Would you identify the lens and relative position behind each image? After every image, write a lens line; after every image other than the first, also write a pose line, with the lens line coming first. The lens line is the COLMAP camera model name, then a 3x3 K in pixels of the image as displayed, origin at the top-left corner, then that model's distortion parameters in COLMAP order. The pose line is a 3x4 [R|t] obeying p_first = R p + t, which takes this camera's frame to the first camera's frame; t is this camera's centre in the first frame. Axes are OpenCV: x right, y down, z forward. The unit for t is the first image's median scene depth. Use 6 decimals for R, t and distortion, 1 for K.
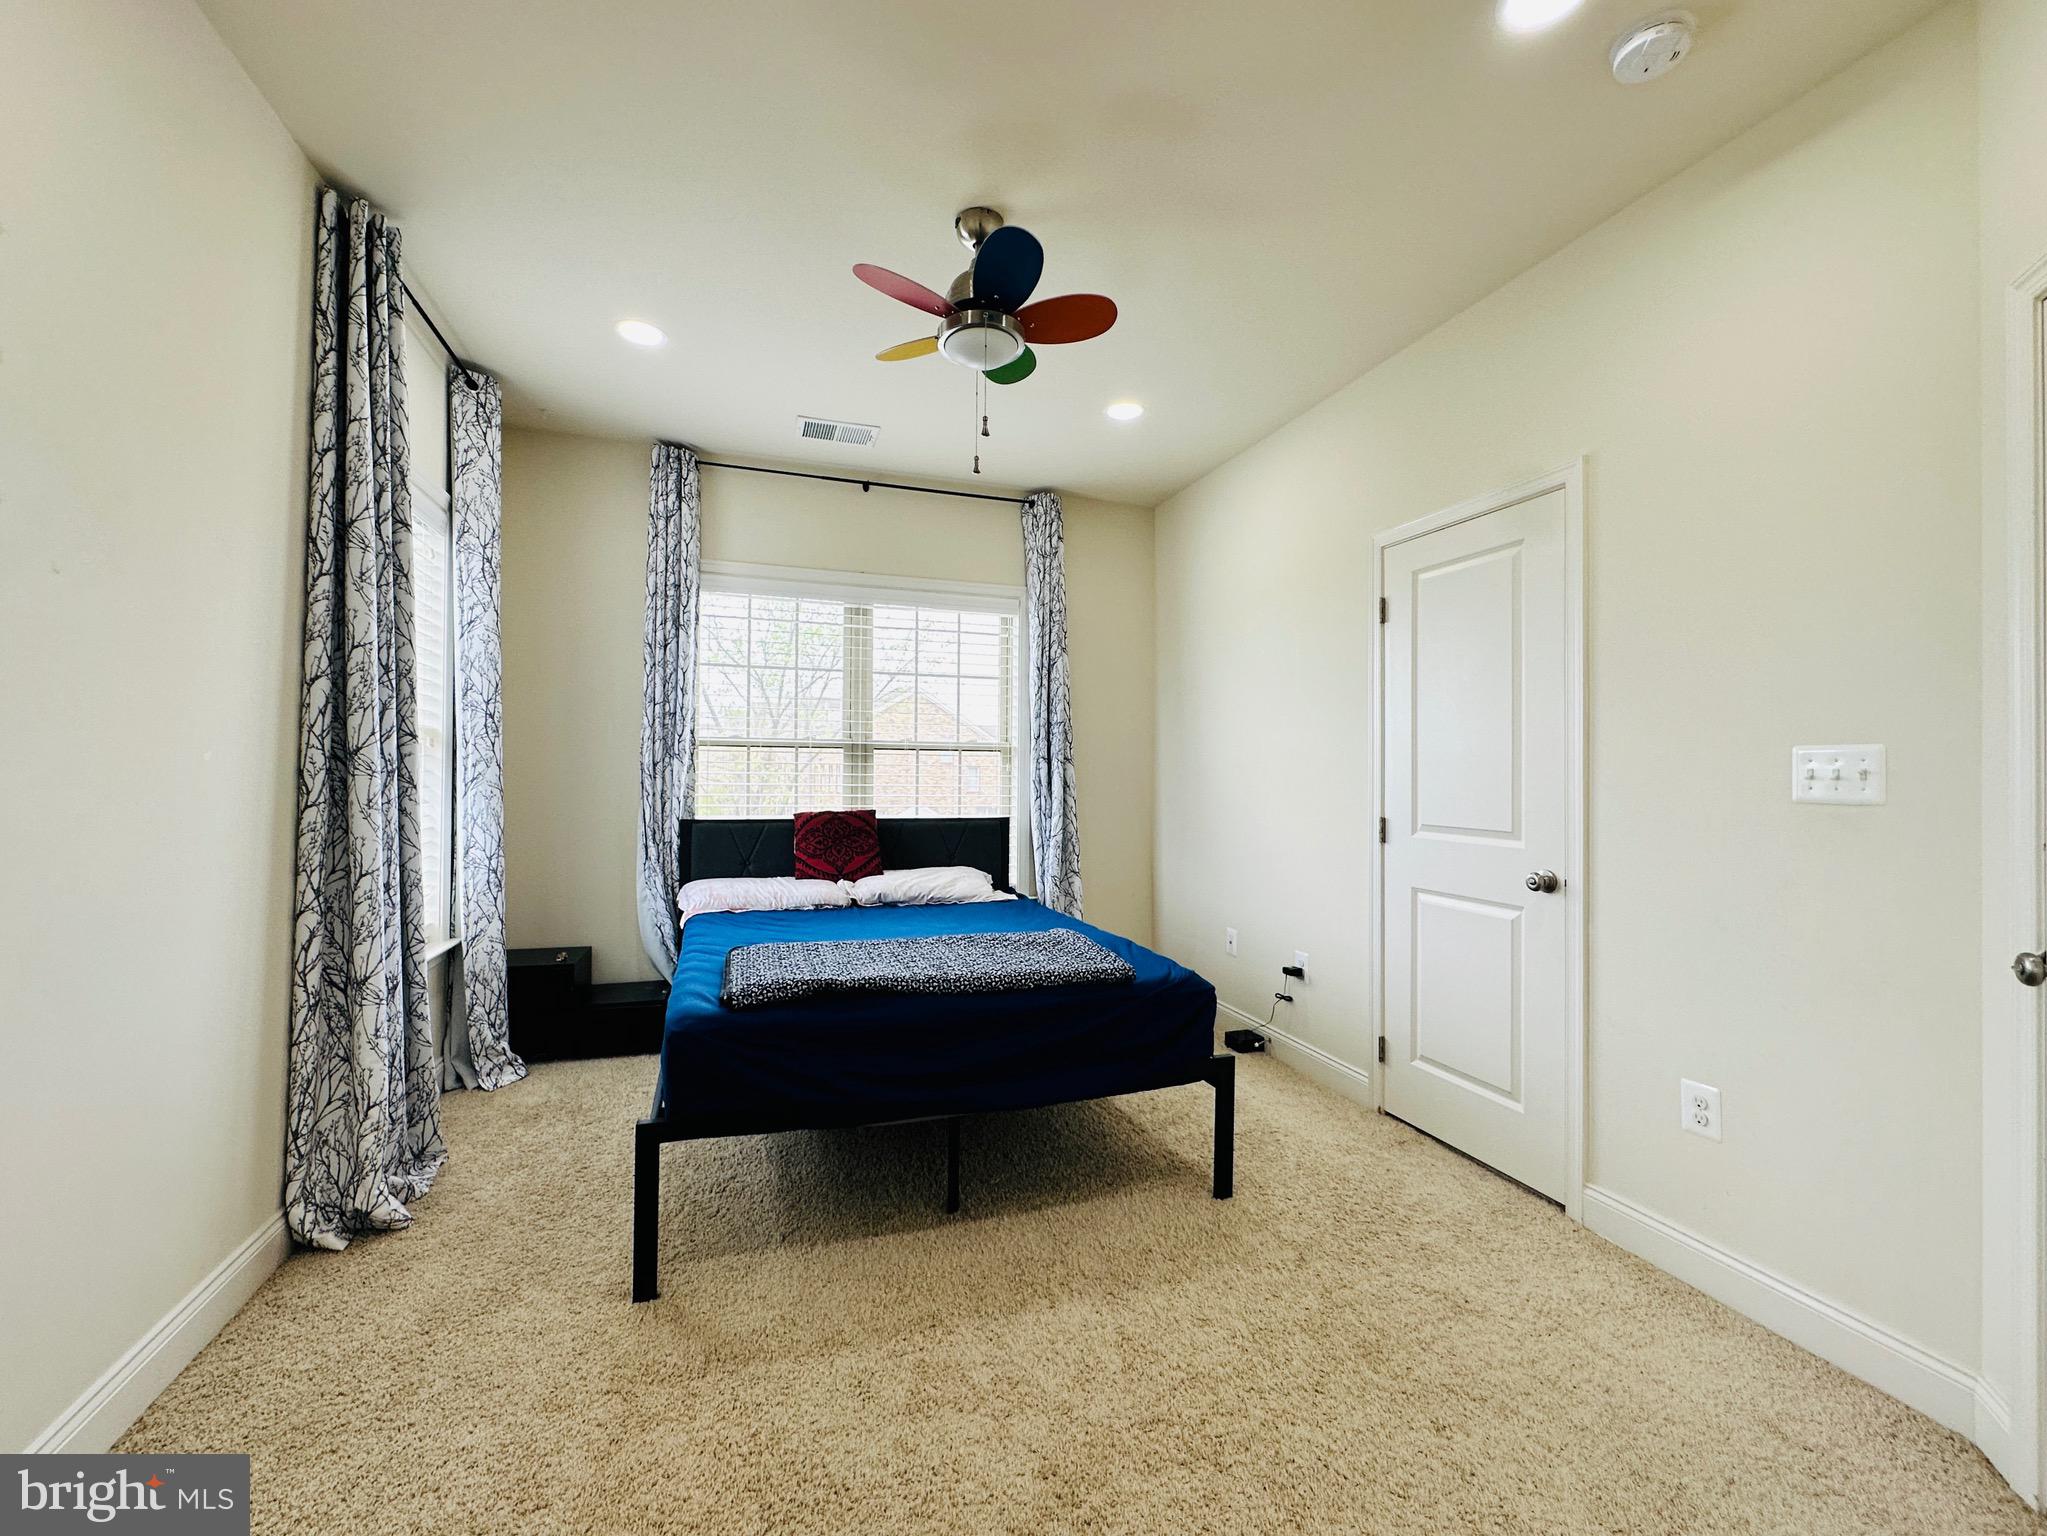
lens RADIAL K [[847.4, 0, 1024.6], [0, 847.4, 764.3], [0, 0, 1]] dist [-0.002822, -0.000110]
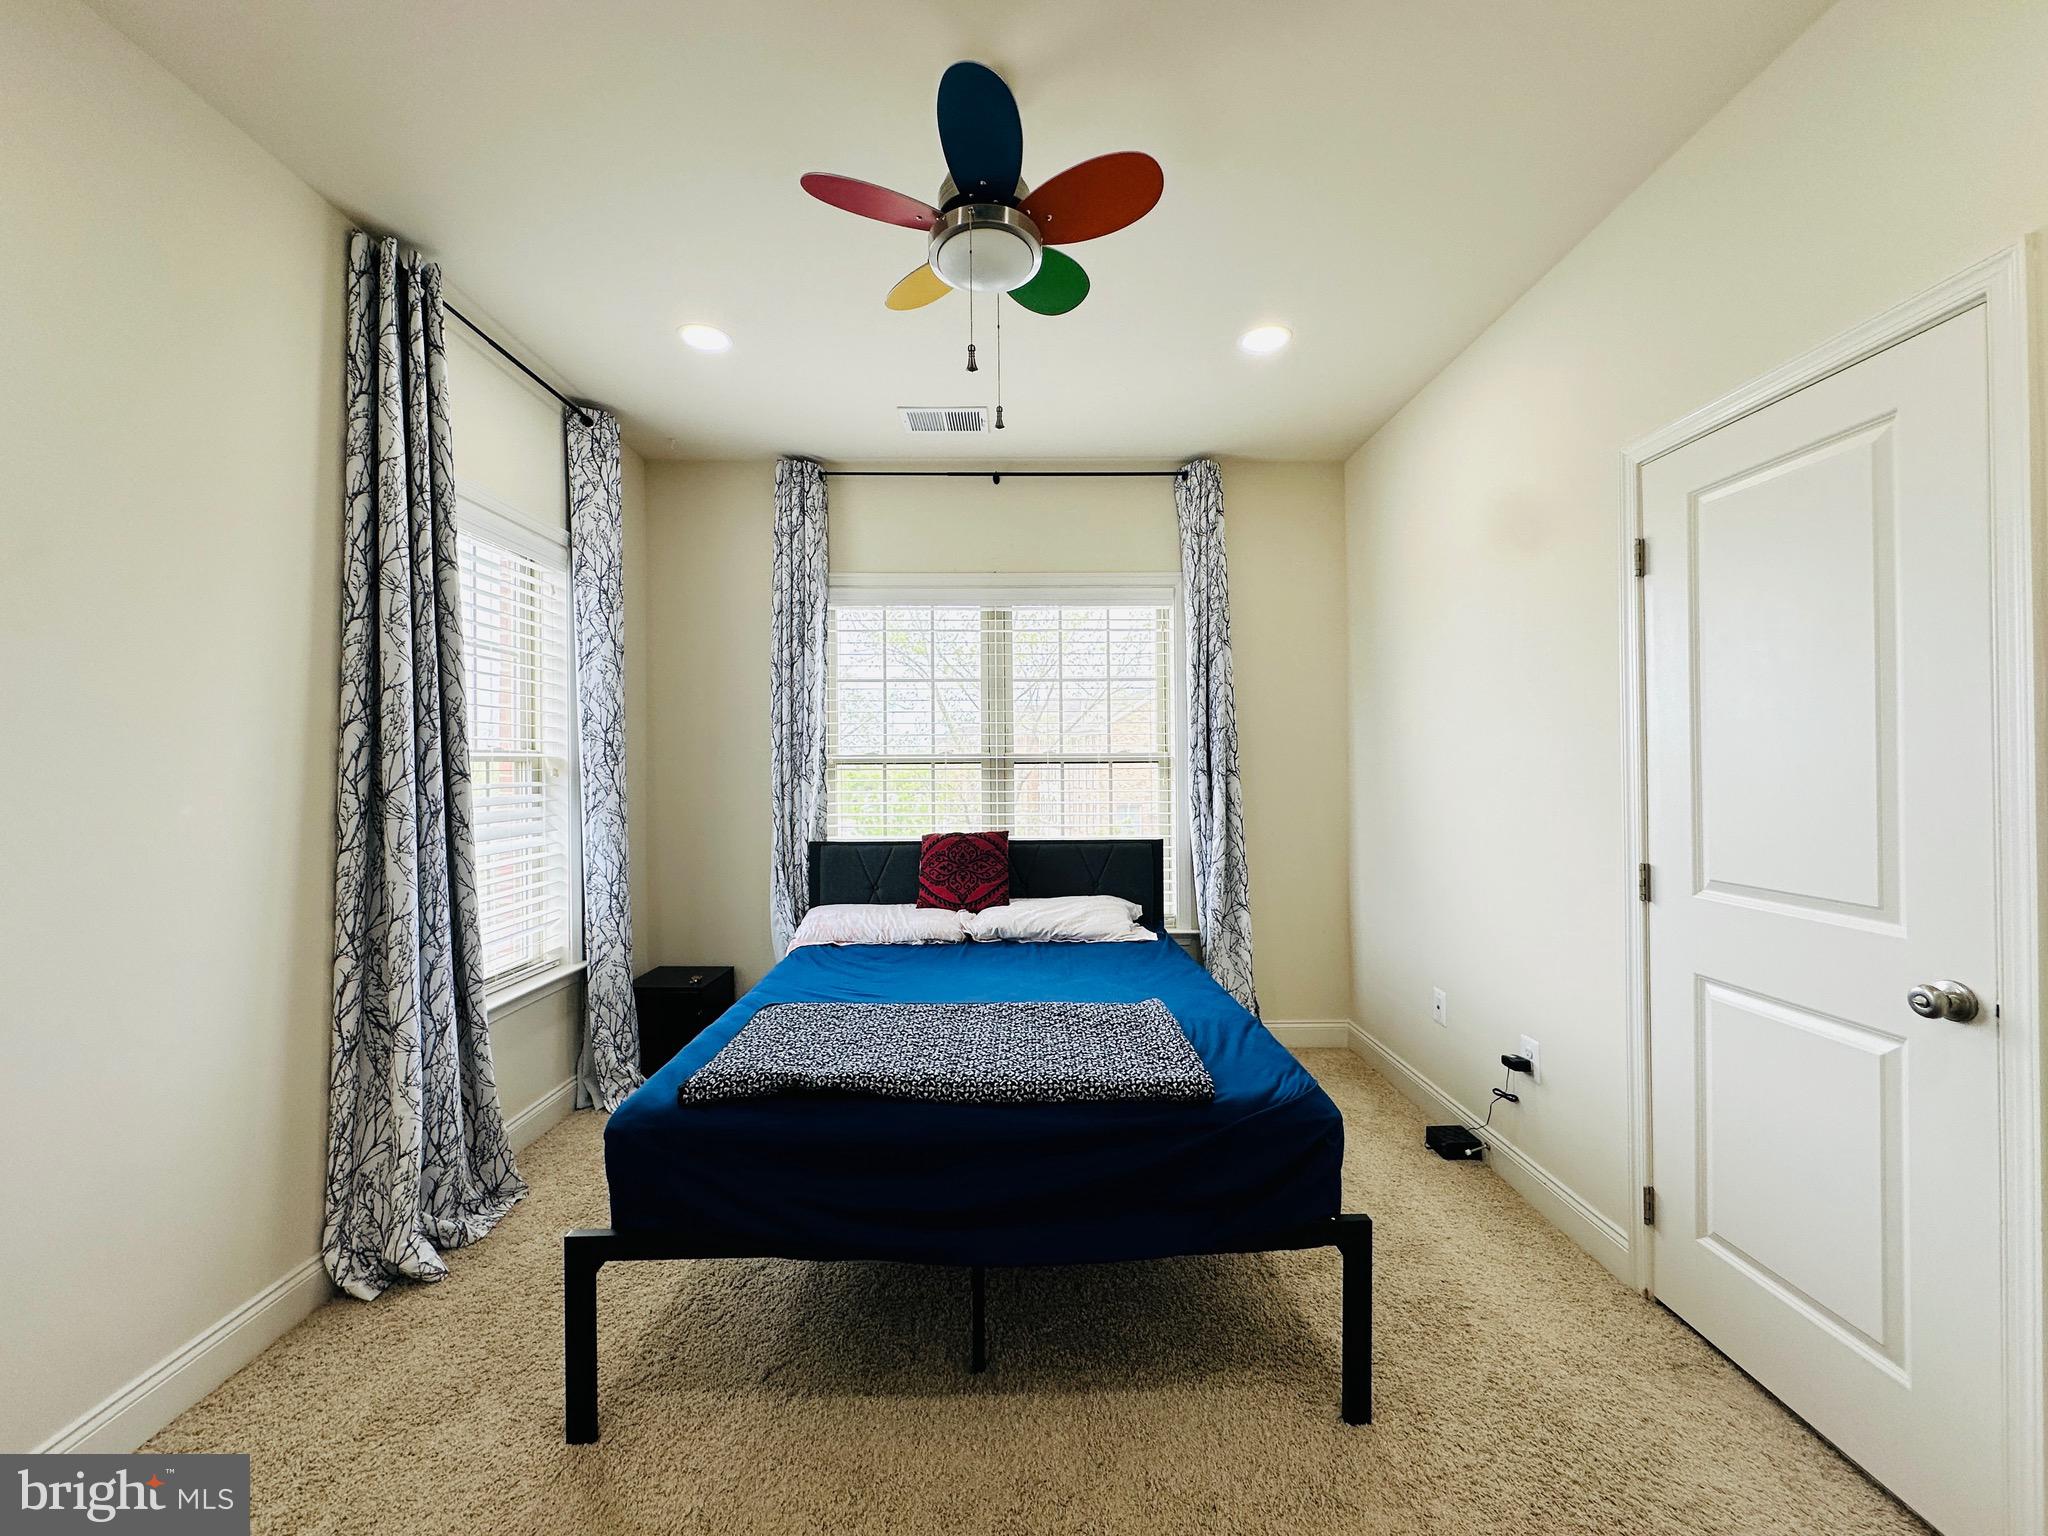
lens RADIAL K [[817.8, 0, 1024.6], [0, 817.8, 764.8], [0, 0, 1]] dist [-0.002981, 0.000152]
pose [[0.951098, -0.017059, -0.308417, 0.145020], [0.019111, 0.999811, 0.003635, -0.026446], [0.308296, -0.009352, 0.951244, 0.215358]]
